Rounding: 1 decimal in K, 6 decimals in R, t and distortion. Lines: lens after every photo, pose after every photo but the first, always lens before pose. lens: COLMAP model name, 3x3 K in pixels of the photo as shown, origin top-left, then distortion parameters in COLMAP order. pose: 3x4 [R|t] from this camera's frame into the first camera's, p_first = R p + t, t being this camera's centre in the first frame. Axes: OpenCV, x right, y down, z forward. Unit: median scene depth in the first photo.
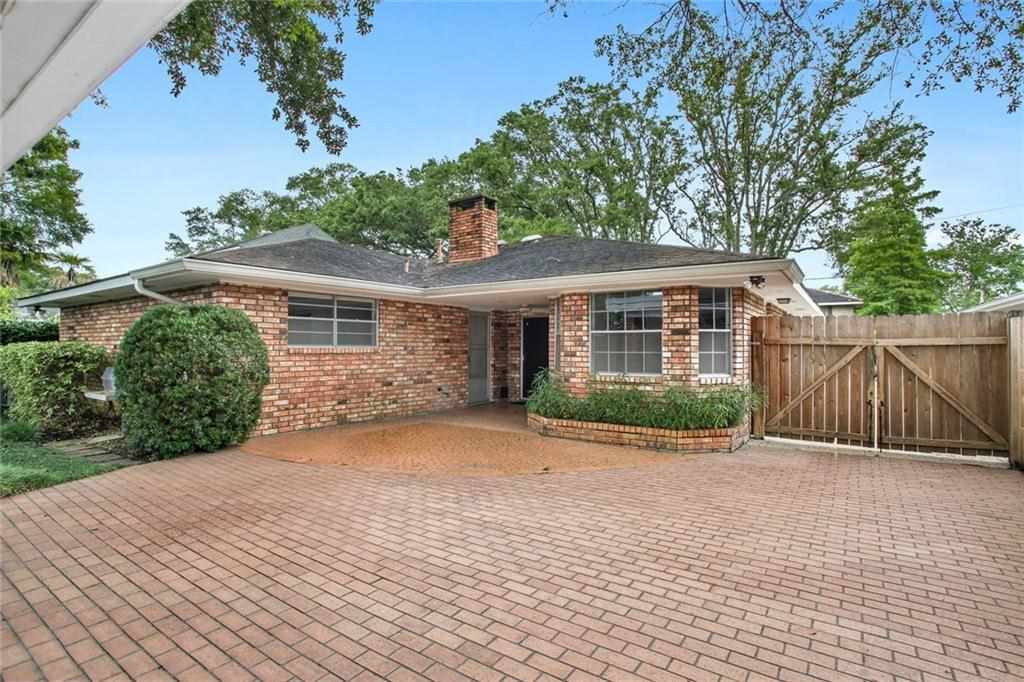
lens RADIAL K [[490.1, 0, 514.6], [0, 490.1, 342.2], [0, 0, 1]] dist [-0.001661, 0.000073]
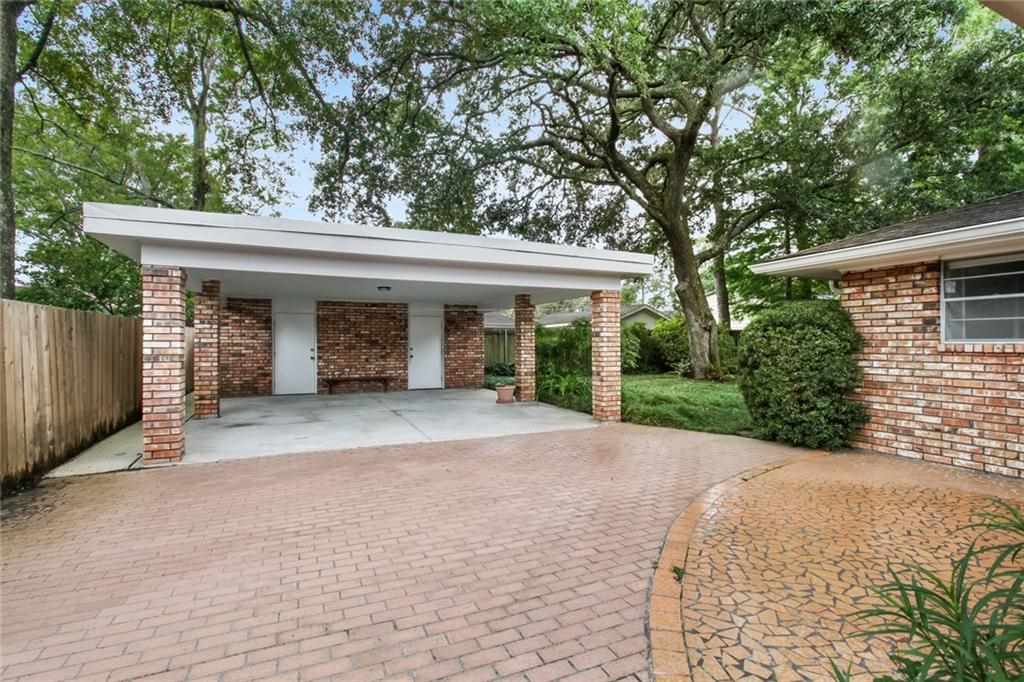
lens RADIAL K [[490.1, 0, 514.5], [0, 490.1, 343.4], [0, 0, 1]] dist [-0.001661, 0.000073]
pose [[-0.505536, -0.001257, -0.862804, 0.462405], [0.007194, 0.999958, -0.005672, 0.010982], [0.862775, -0.009075, -0.505506, 0.846334]]
